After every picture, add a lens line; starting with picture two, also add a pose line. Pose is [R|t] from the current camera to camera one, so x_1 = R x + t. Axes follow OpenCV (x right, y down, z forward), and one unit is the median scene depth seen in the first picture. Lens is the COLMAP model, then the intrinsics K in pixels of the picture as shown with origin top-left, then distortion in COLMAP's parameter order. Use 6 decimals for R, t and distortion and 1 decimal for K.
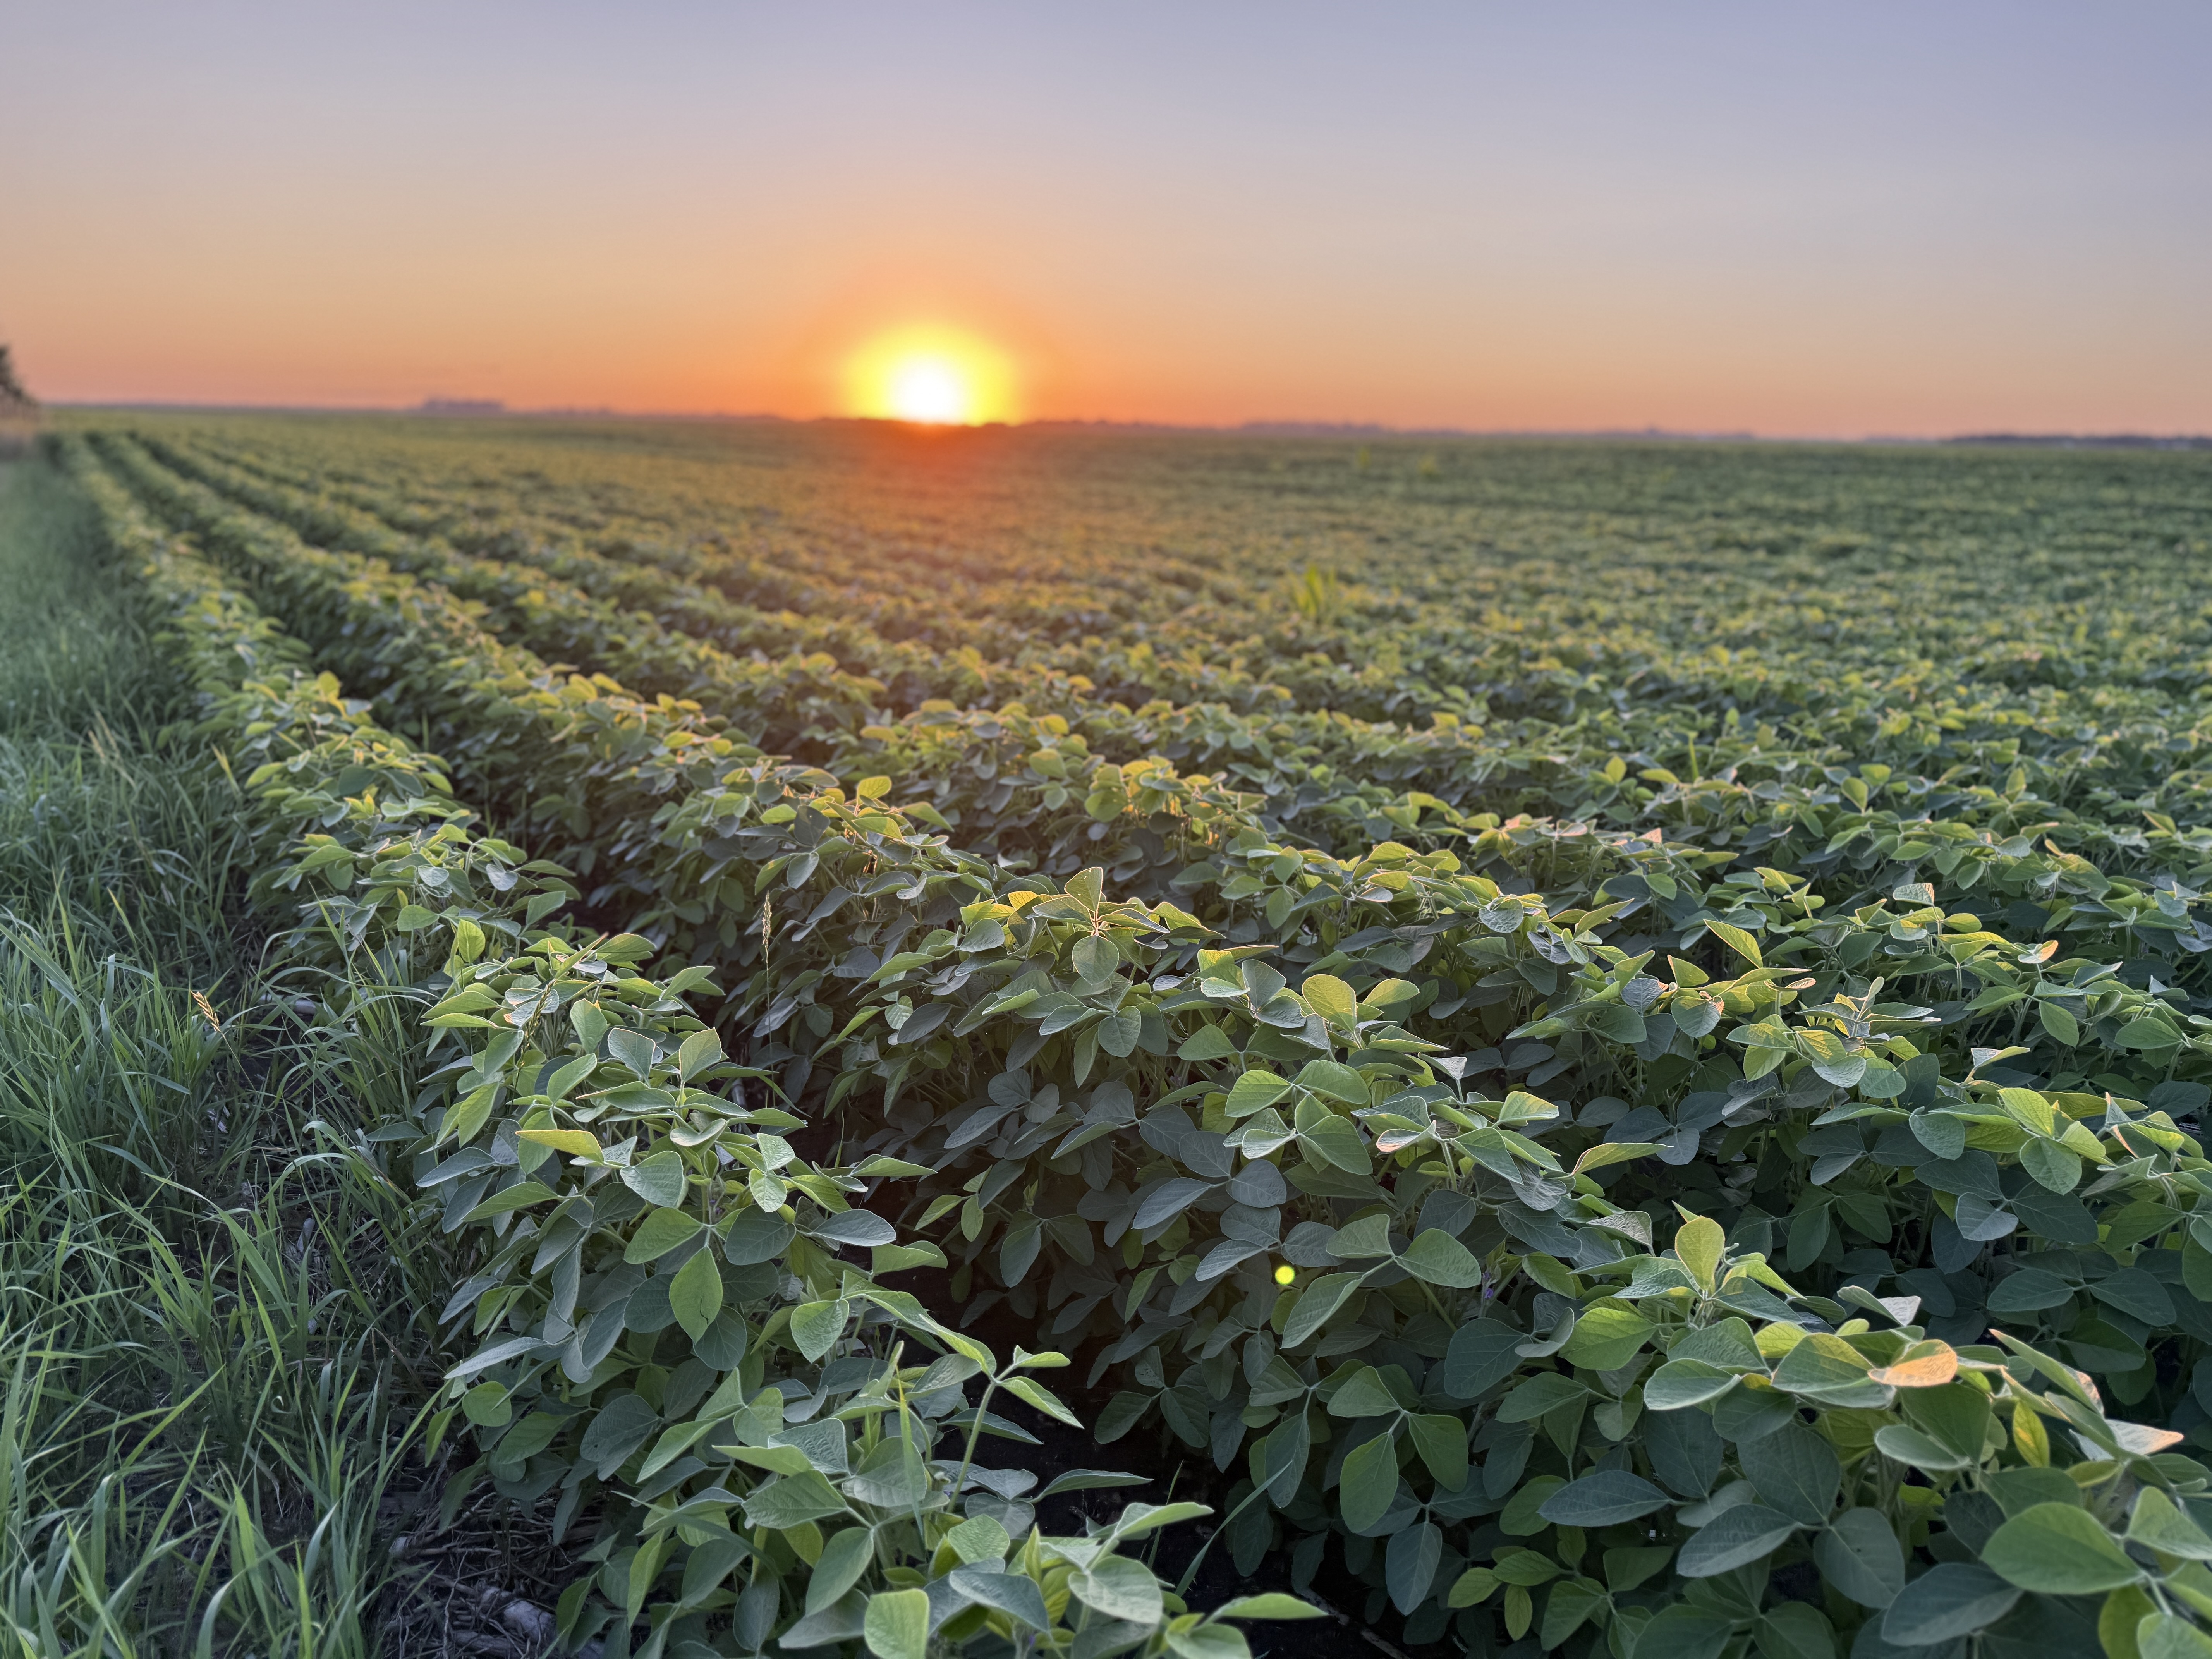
lens RADIAL K [[1552.9, 0, 1110.6], [0, 1552.9, 847.5], [0, 0, 1]] dist [0.084795, -0.109289]
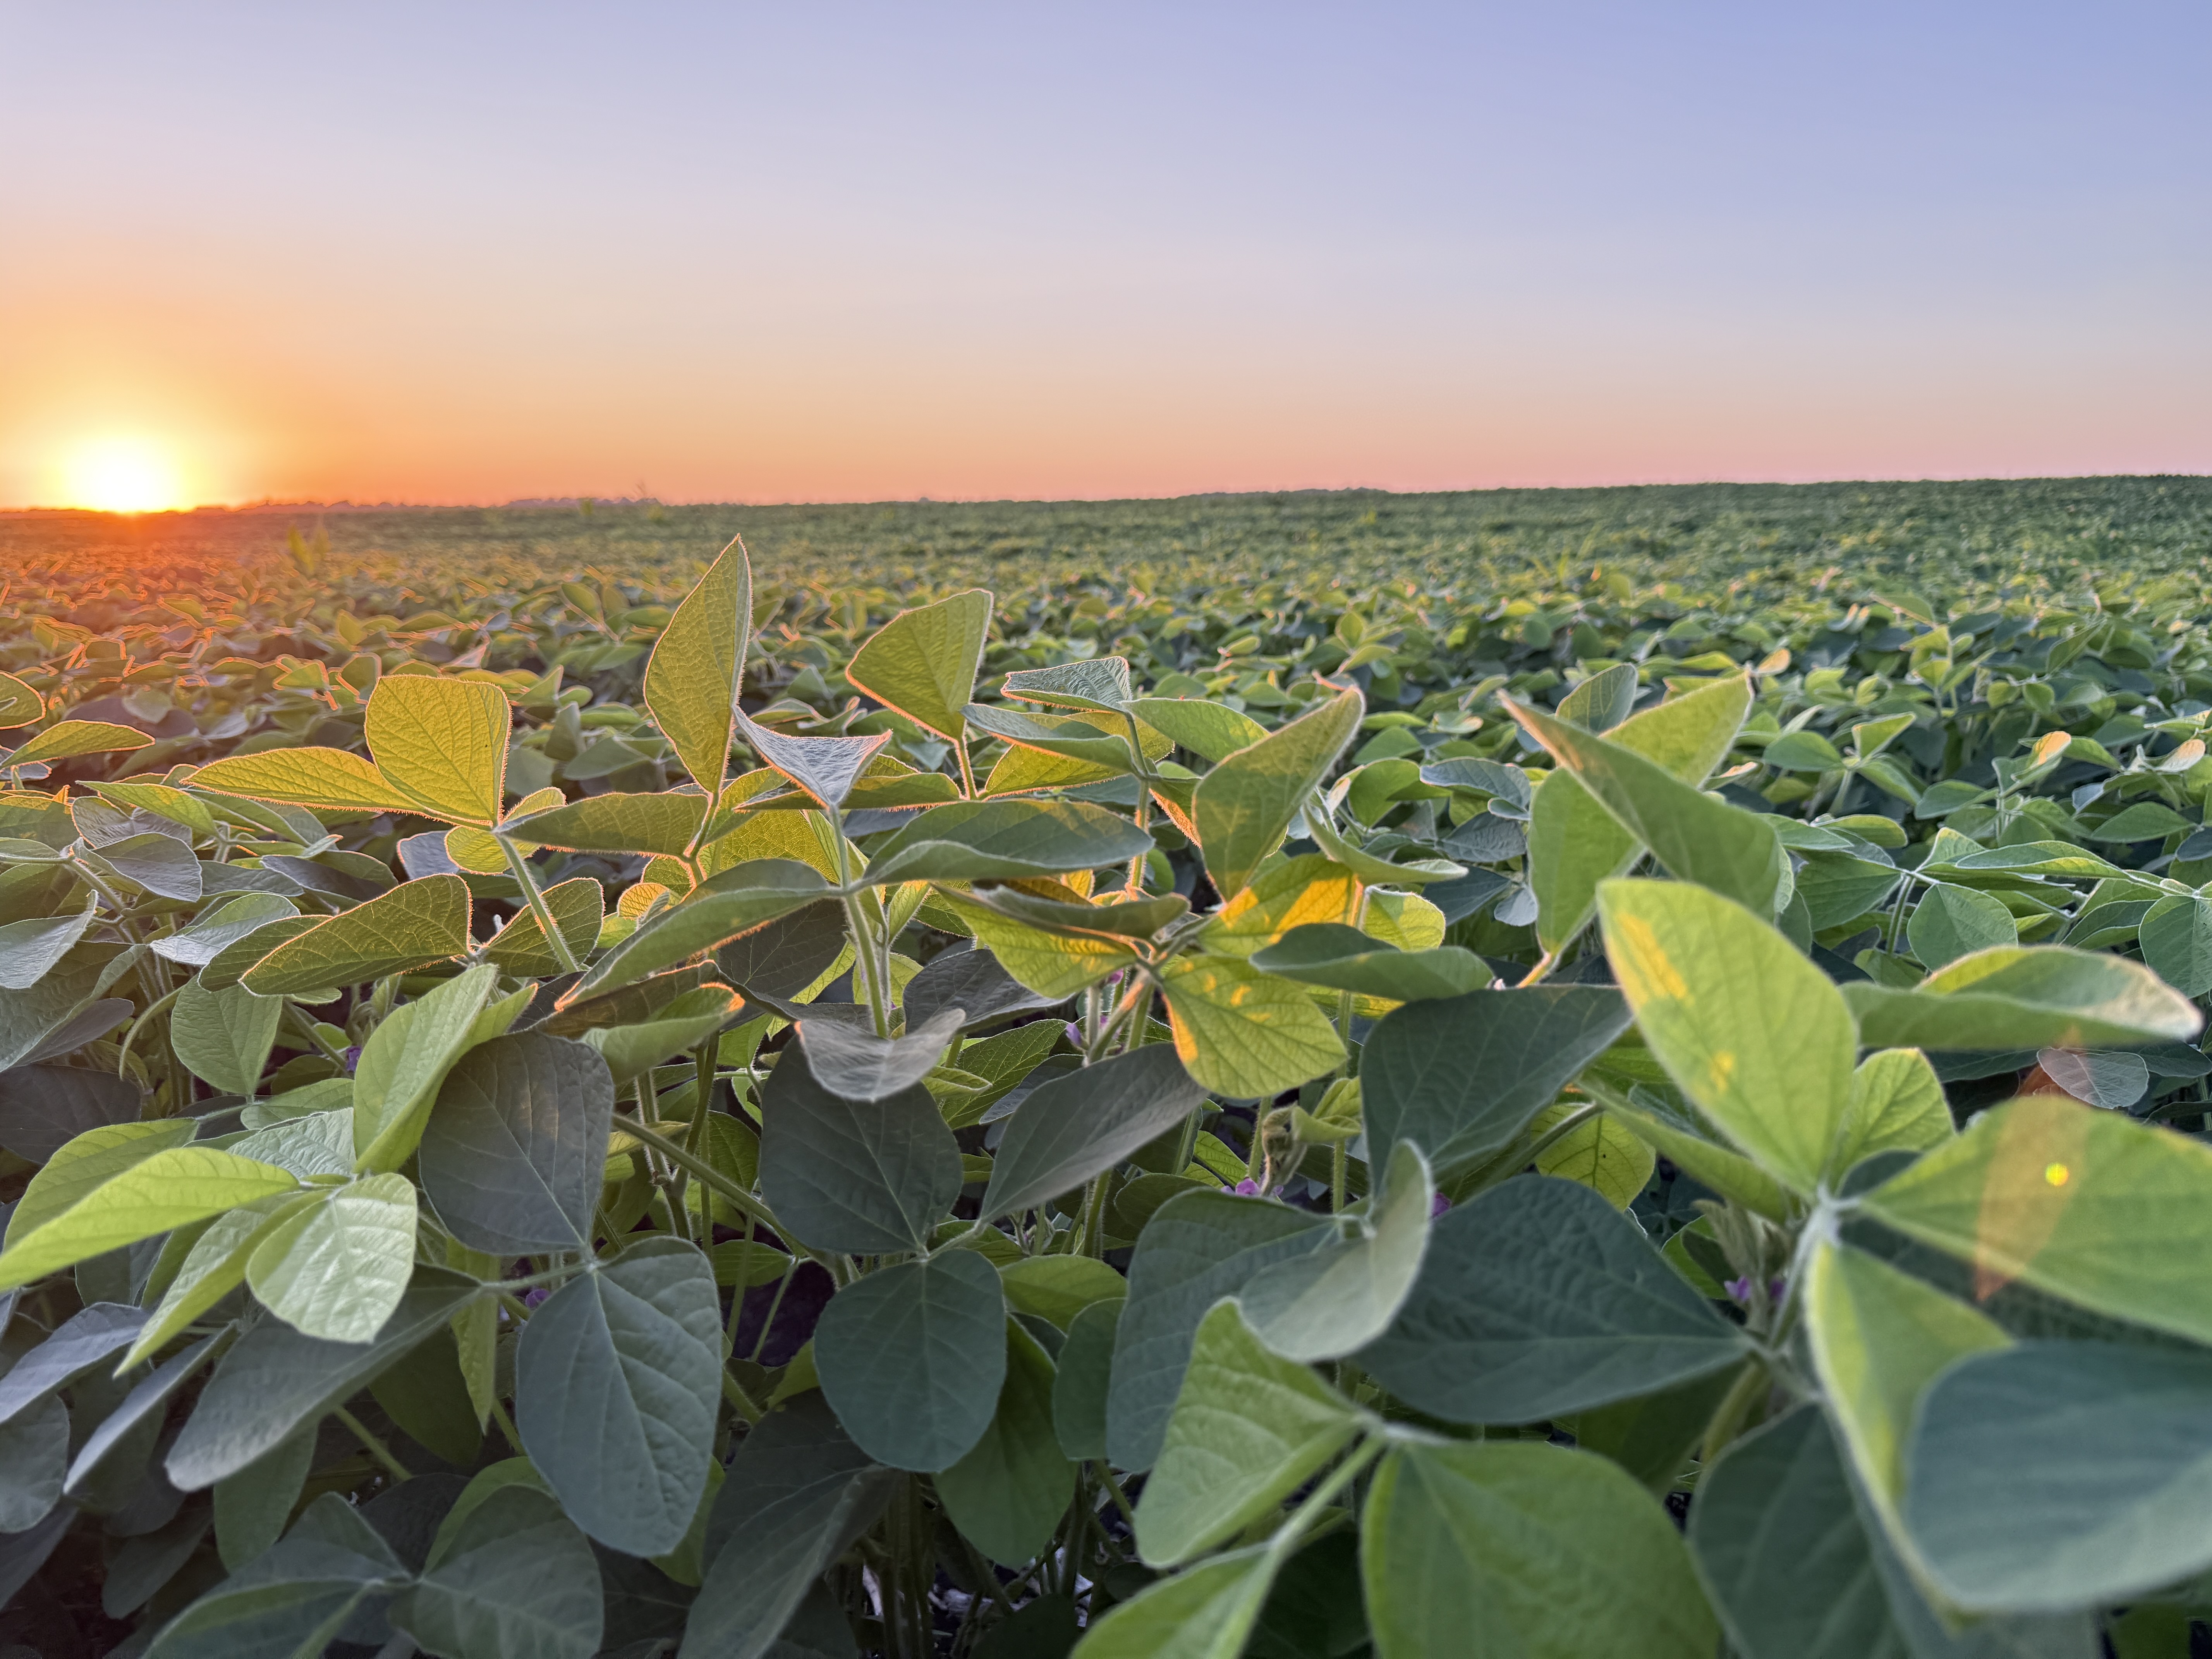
lens RADIAL K [[1552.9, 0, 1110.6], [0, 1552.9, 847.5], [0, 0, 1]] dist [0.084795, -0.109289]
pose [[0.911036, -0.122024, 0.393858, 0.366861], [0.141694, 0.989685, -0.021134, 0.124179], [-0.387217, 0.075061, 0.918928, 0.203204]]
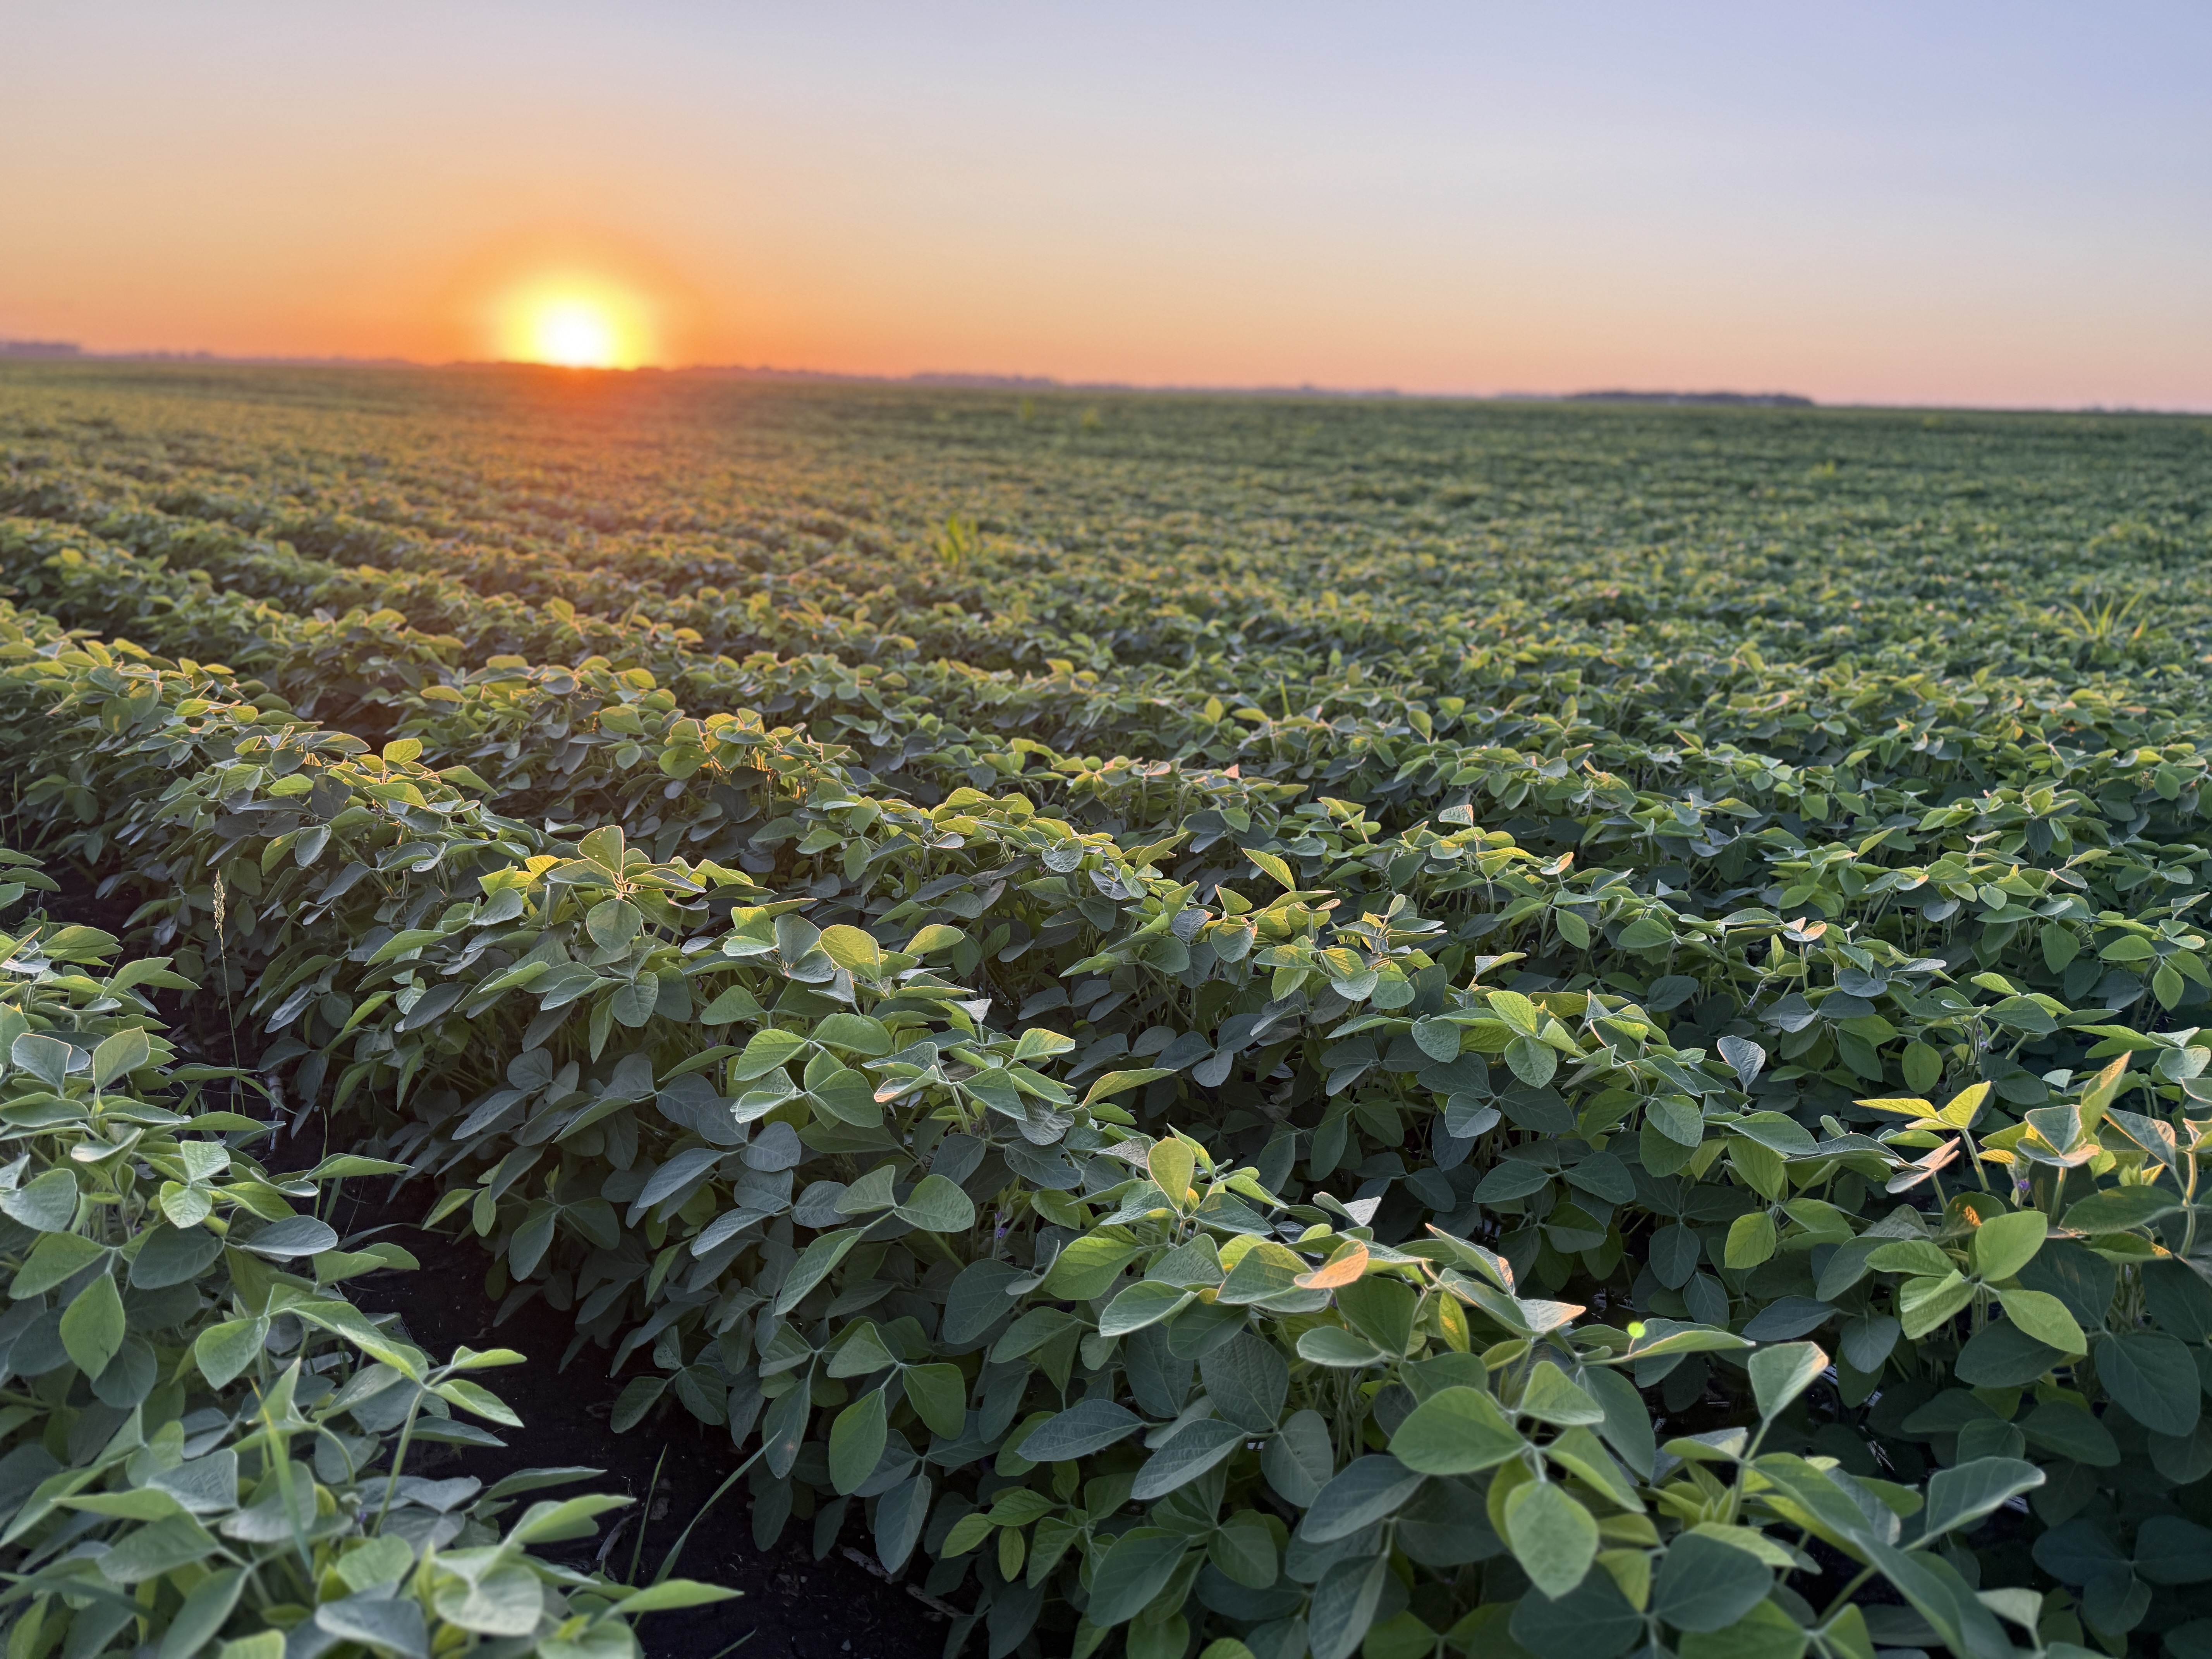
lens RADIAL K [[1552.9, 0, 1110.6], [0, 1552.9, 847.5], [0, 0, 1]] dist [0.084795, -0.109289]
pose [[0.980309, -0.050039, 0.191027, 0.059816], [0.044655, 0.998477, 0.032388, 0.005009], [-0.192356, -0.023219, 0.981050, 0.010445]]
